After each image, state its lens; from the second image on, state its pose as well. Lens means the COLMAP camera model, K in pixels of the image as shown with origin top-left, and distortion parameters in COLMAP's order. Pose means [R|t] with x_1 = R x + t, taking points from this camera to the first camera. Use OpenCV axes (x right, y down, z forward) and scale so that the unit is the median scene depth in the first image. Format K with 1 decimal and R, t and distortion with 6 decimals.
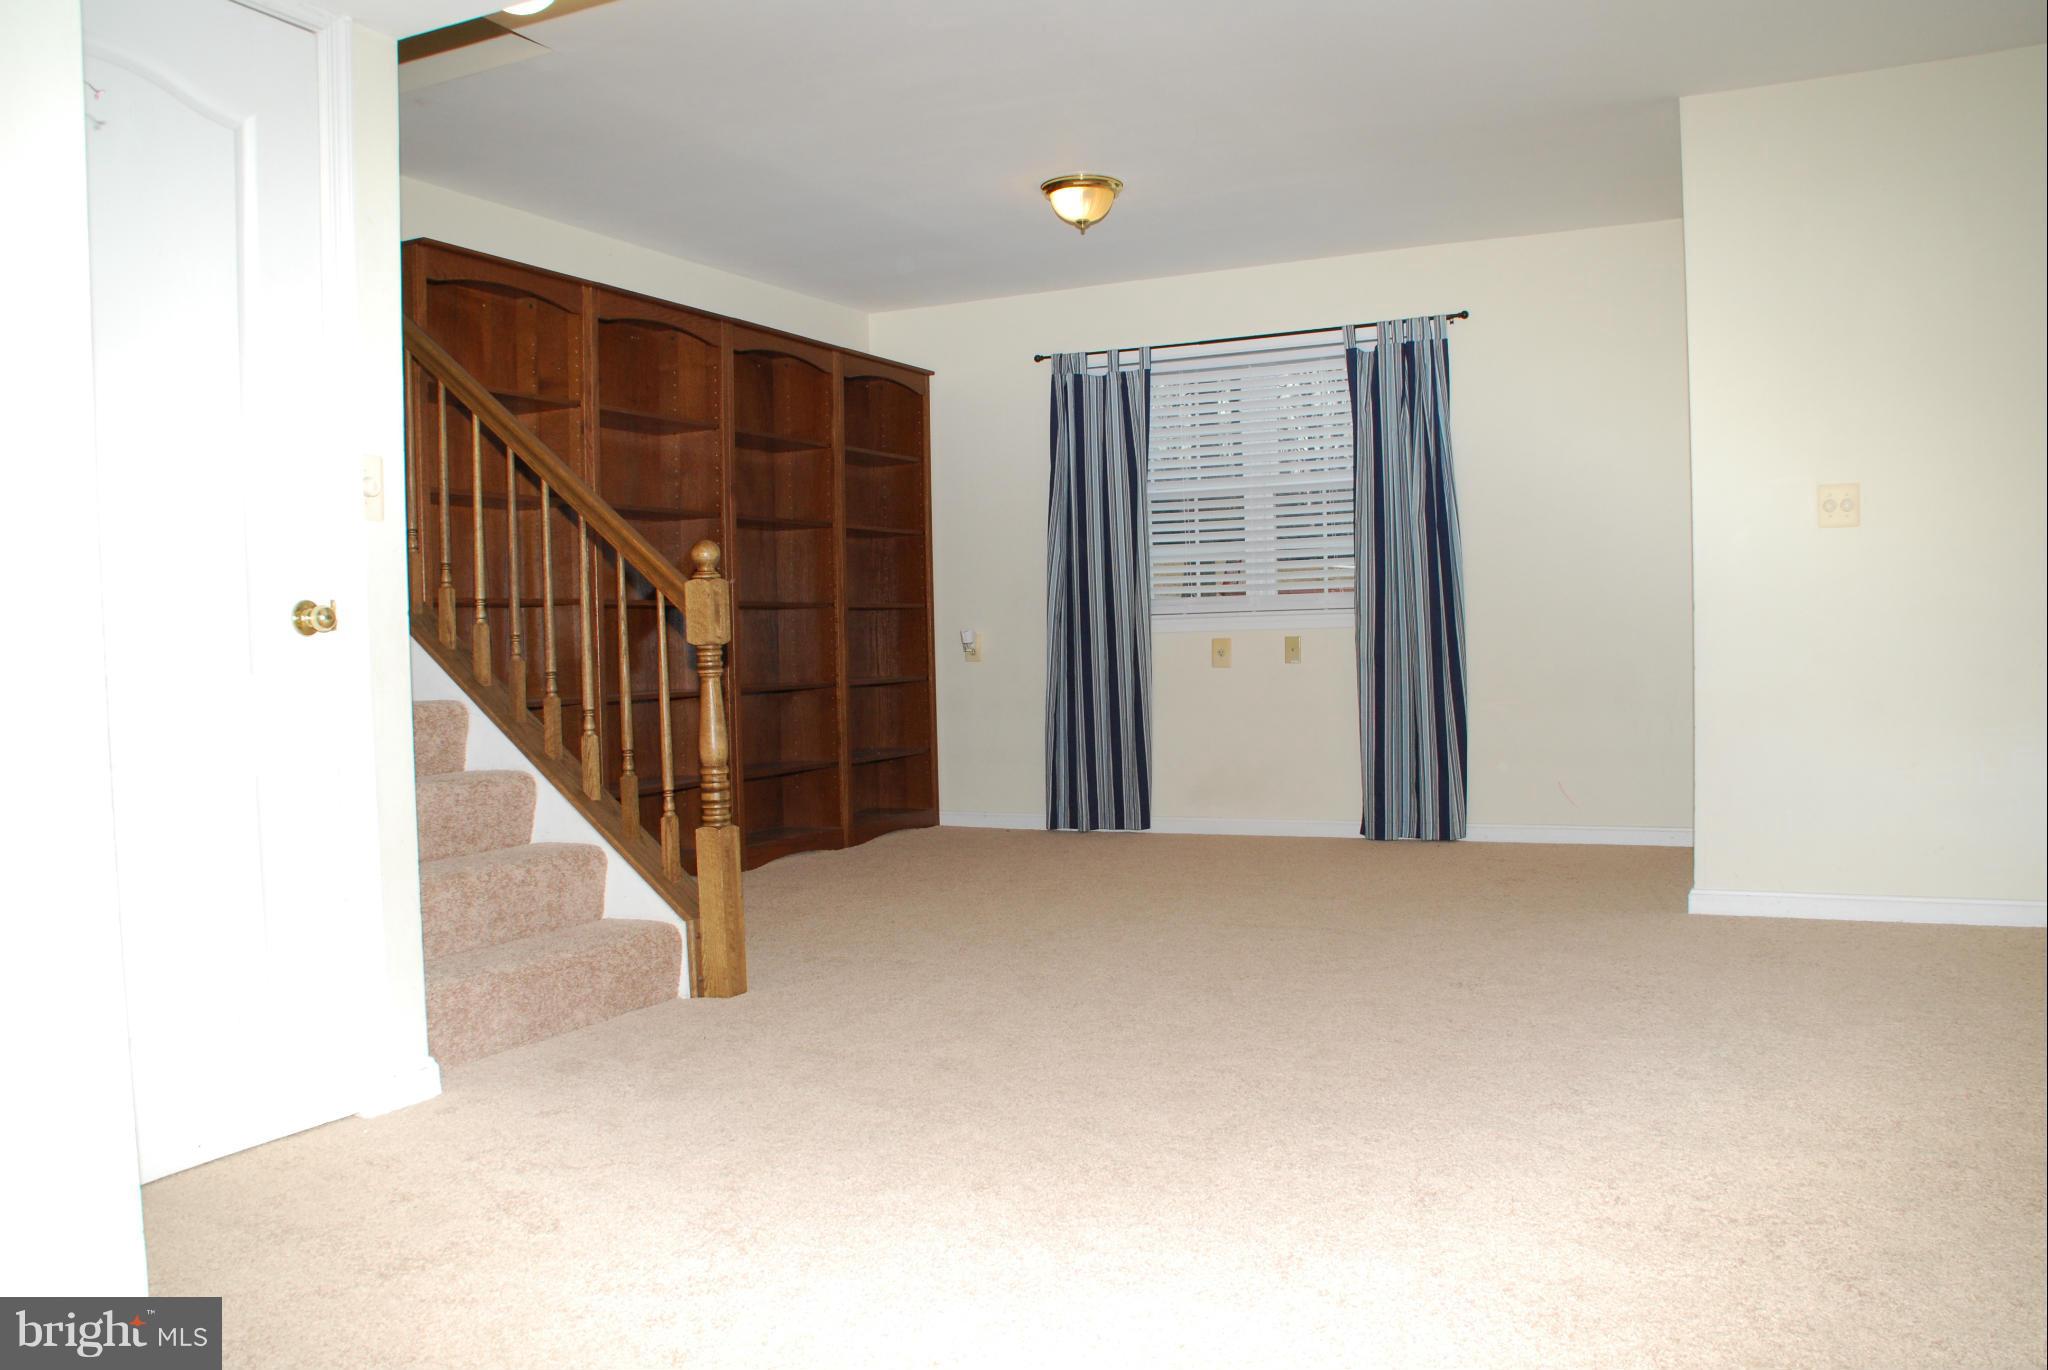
lens RADIAL K [[1656.9, 0, 1022.7], [0, 1656.9, 708.6], [0, 0, 1]] dist [-0.155790, 0.107497]
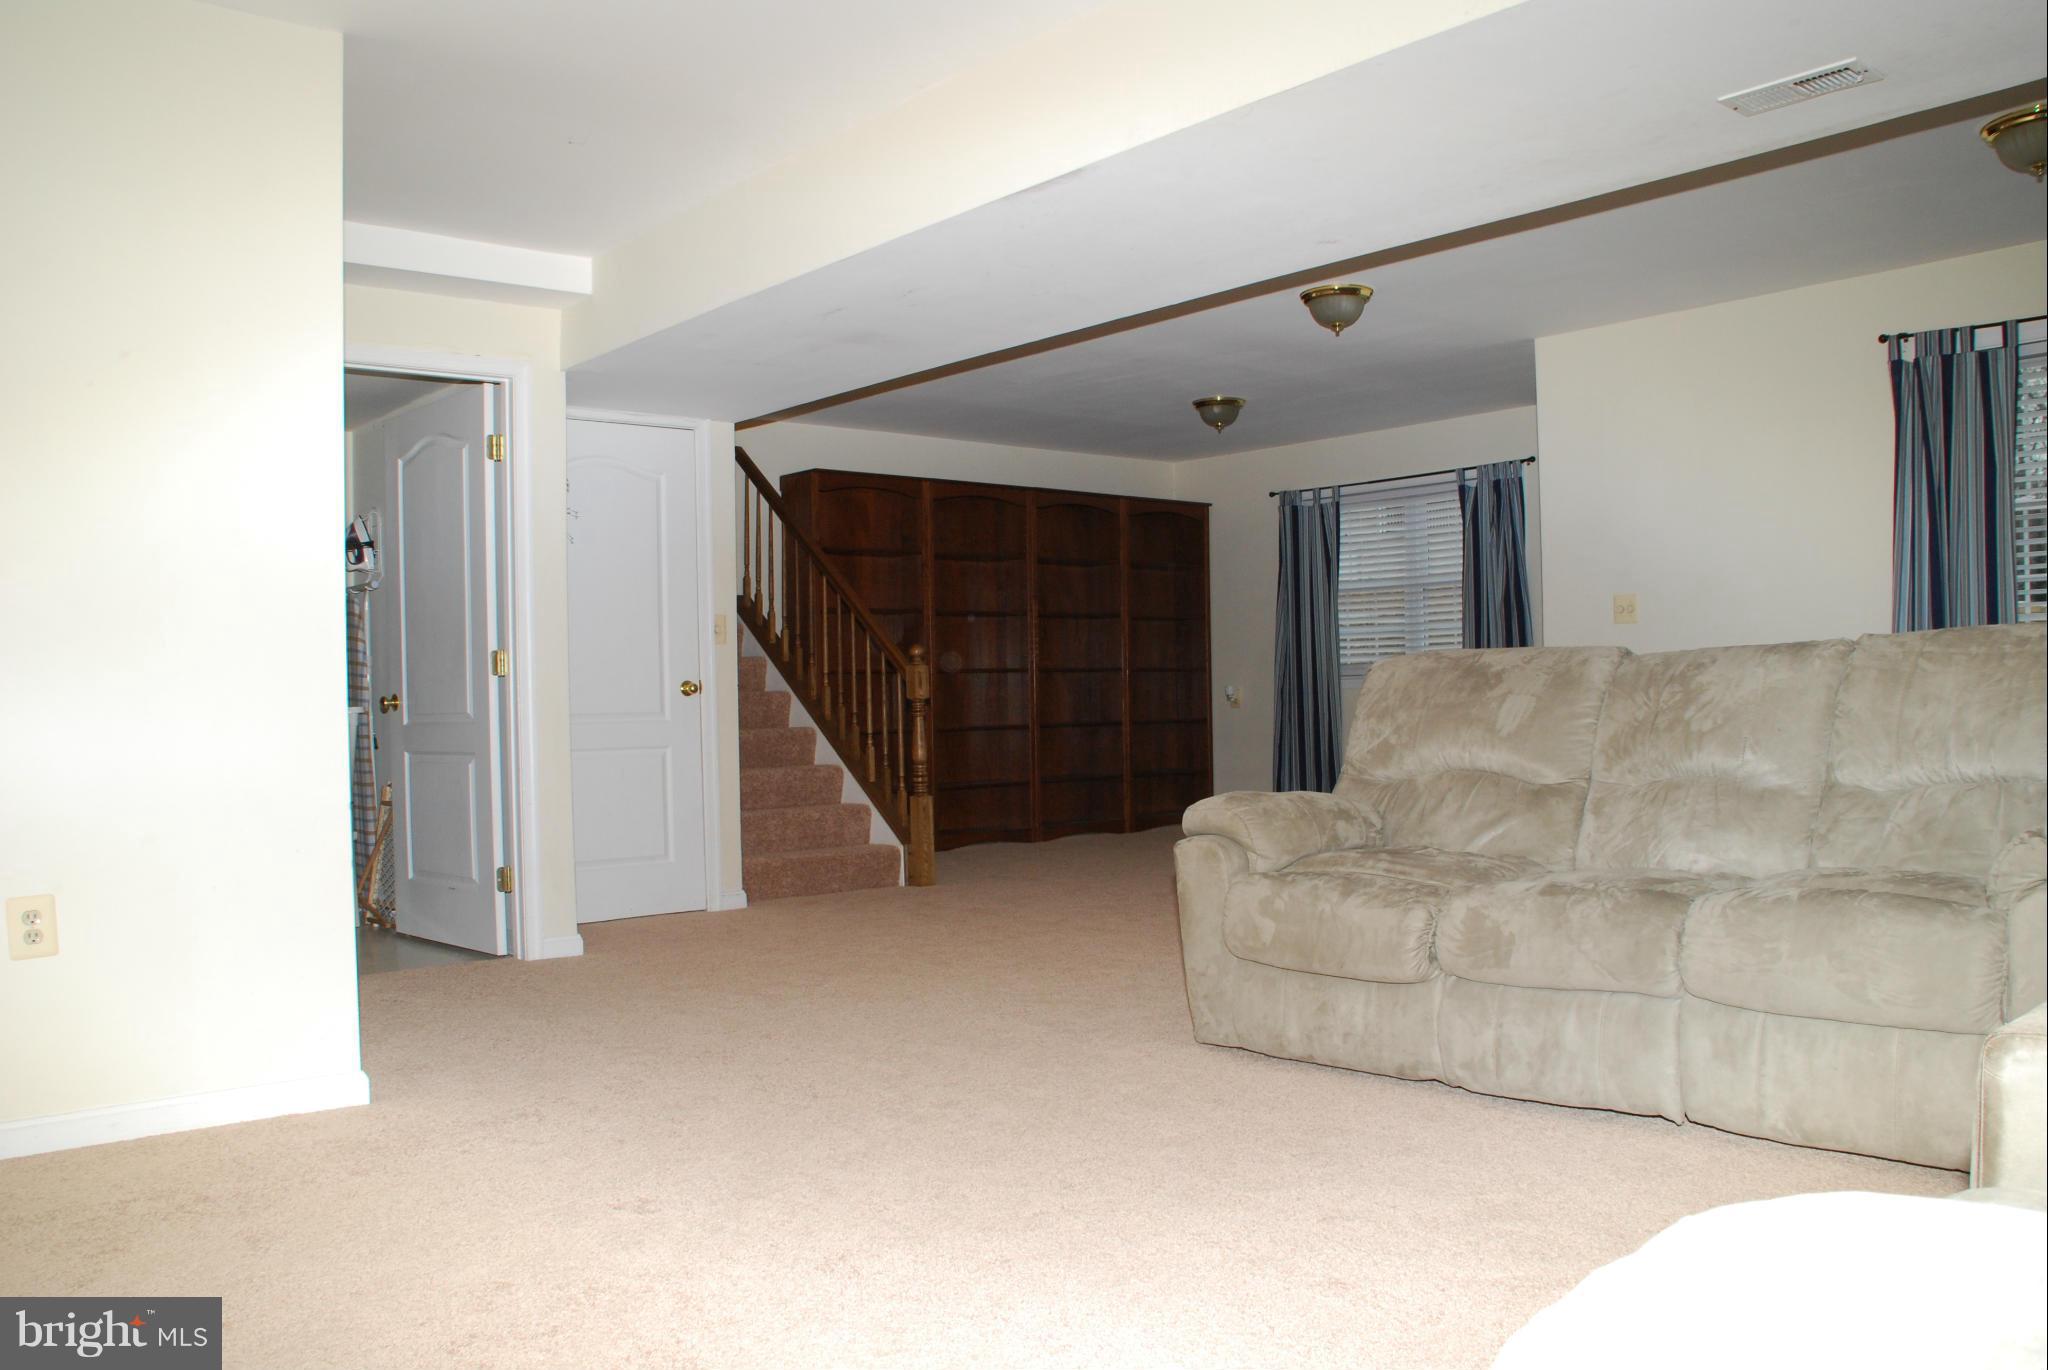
lens RADIAL K [[1668.2, 0, 1025.1], [0, 1668.2, 707.4], [0, 0, 1]] dist [-0.153229, 0.103857]
pose [[0.923915, 0.006224, -0.382548, 0.473323], [-0.016119, 0.999613, -0.022666, 0.008799], [0.382259, 0.027108, 0.923658, -0.520807]]
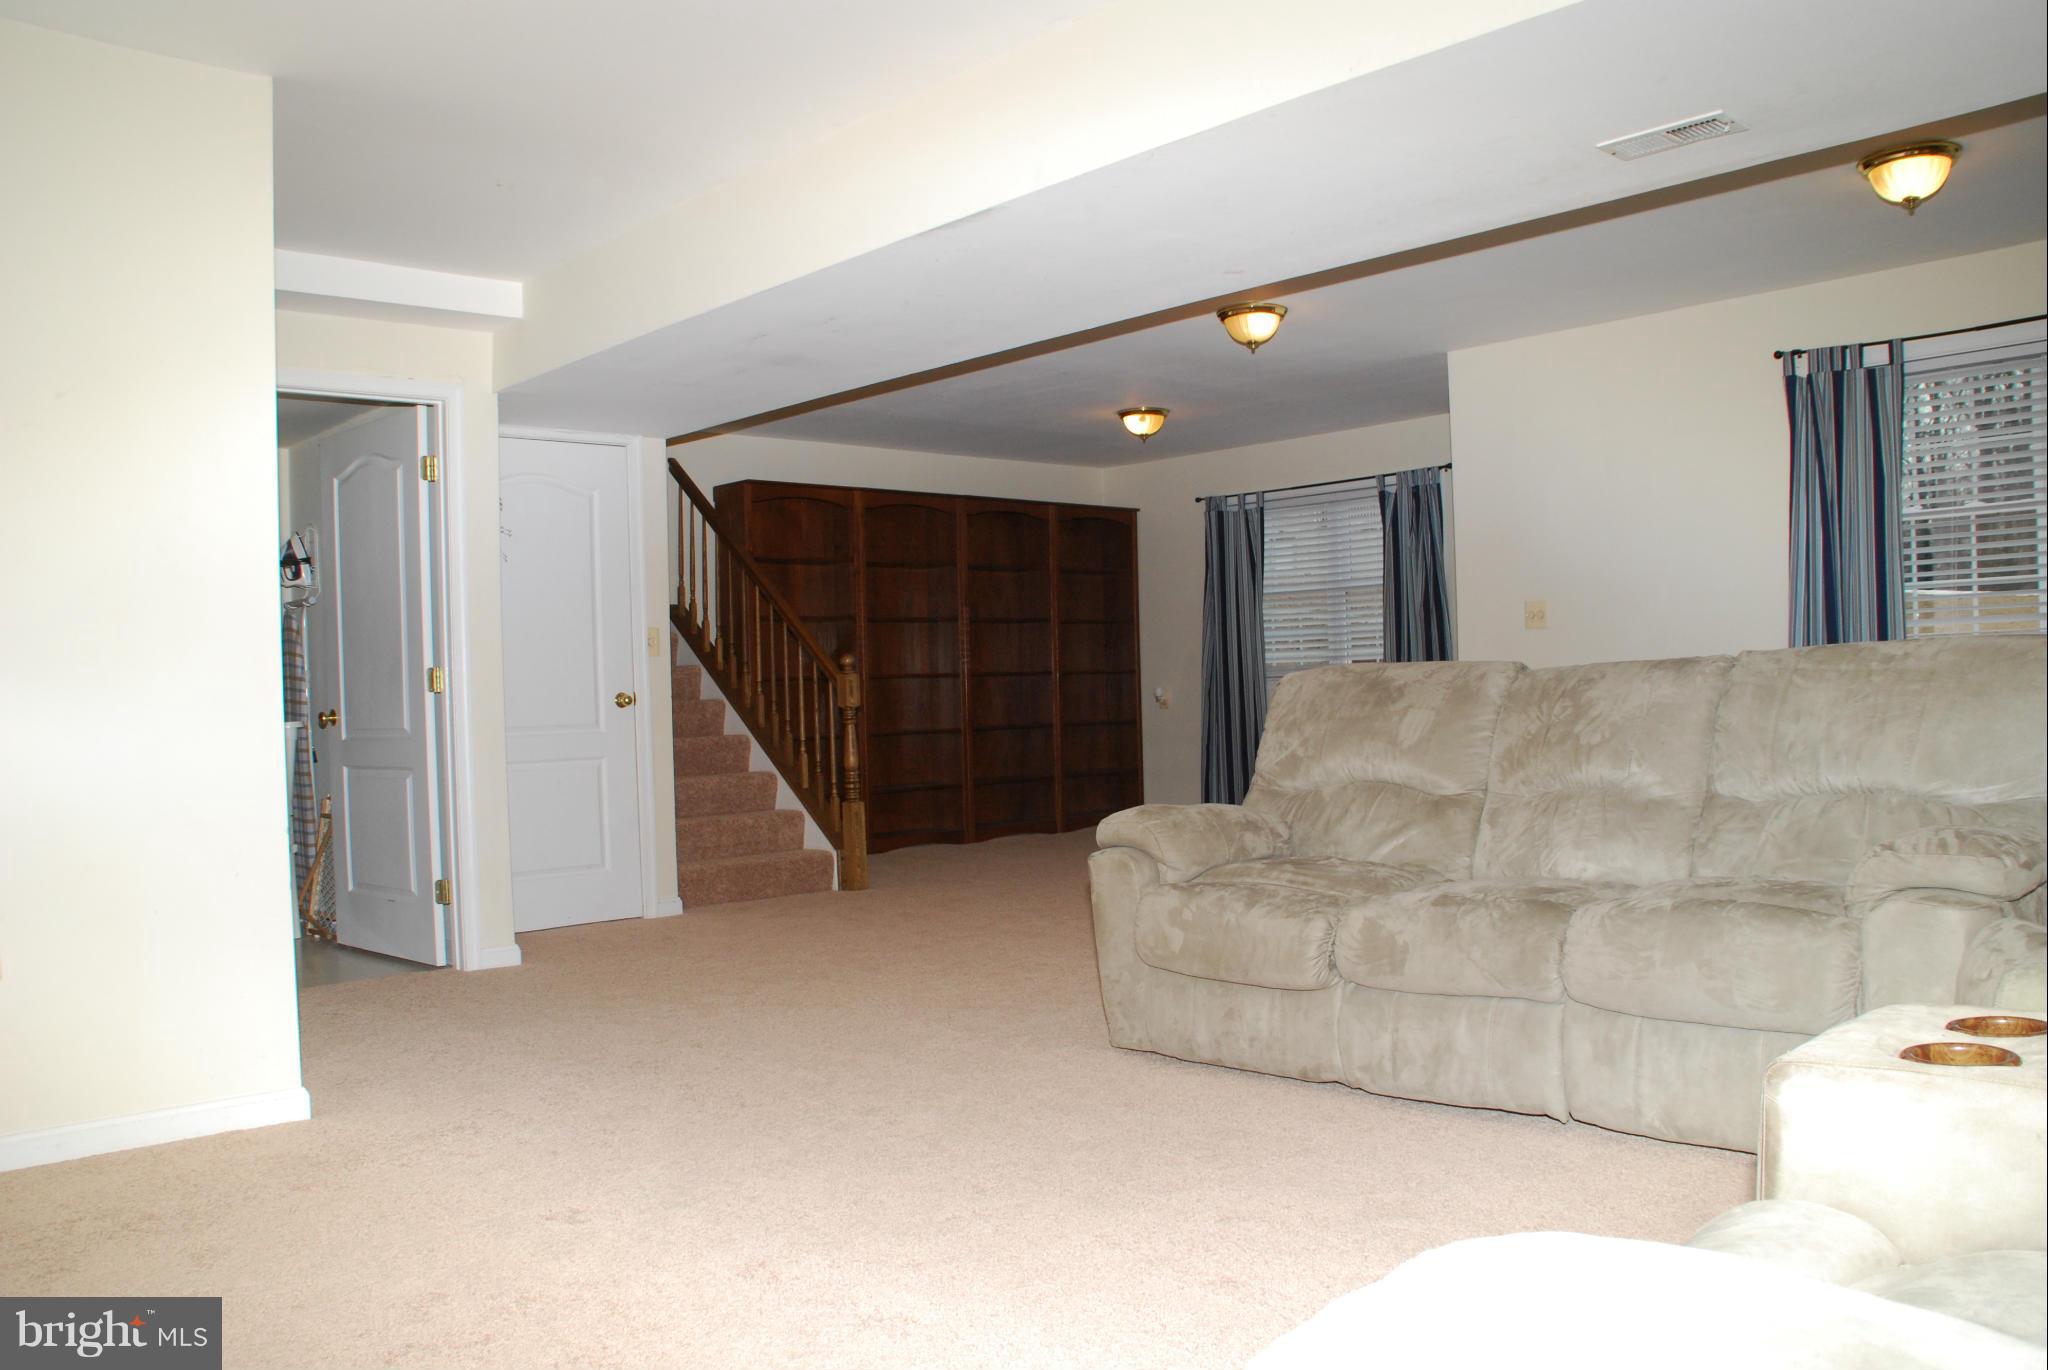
lens RADIAL K [[1656.9, 0, 1022.7], [0, 1656.9, 708.6], [0, 0, 1]] dist [-0.155790, 0.107497]
pose [[0.936119, -0.000252, -0.351683, 0.492395], [-0.006433, 0.999820, -0.017840, -0.002861], [0.351625, 0.018962, 0.935949, -0.537202]]
